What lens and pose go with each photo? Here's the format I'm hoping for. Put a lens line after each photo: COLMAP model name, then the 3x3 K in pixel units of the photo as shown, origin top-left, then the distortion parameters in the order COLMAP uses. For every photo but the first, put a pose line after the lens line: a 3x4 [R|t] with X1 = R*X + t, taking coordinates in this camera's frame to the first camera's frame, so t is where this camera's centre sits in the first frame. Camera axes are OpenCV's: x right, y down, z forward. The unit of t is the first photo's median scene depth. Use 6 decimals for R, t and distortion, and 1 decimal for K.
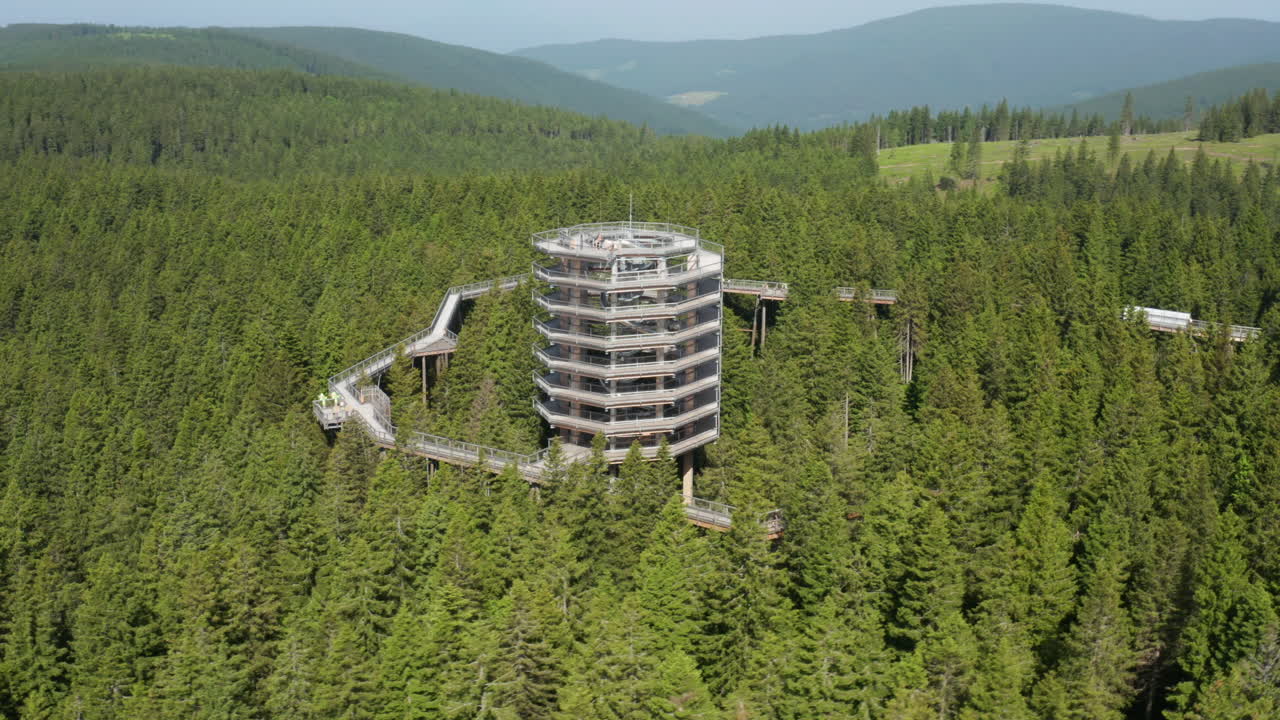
lens RADIAL K [[1403.4, 0, 640.0], [0, 1403.4, 360.0], [0, 0, 1]] dist [-0.175730, -0.026441]
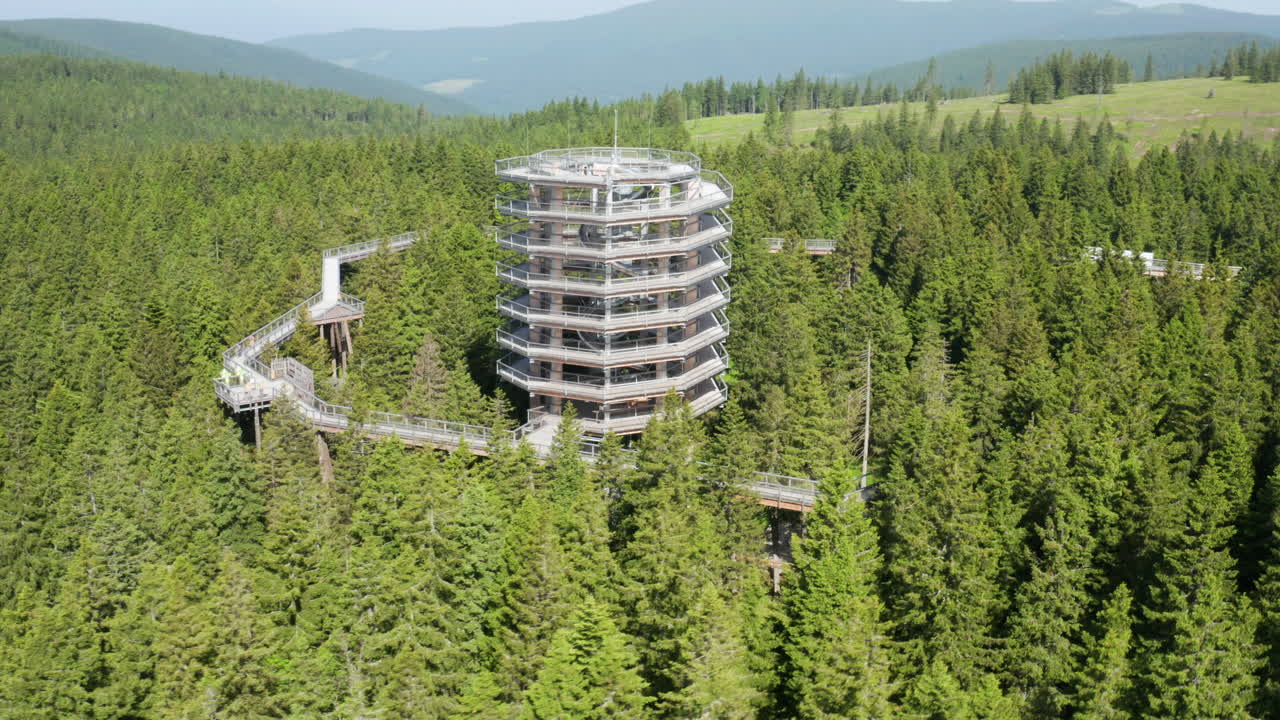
lens RADIAL K [[1403.4, 0, 640.0], [0, 1403.4, 360.0], [0, 0, 1]] dist [-0.175730, -0.026441]
pose [[0.984844, -0.039457, 0.168897, -0.122861], [0.038056, 0.999209, 0.011524, 0.018206], [-0.169218, -0.004922, 0.985566, 0.165624]]
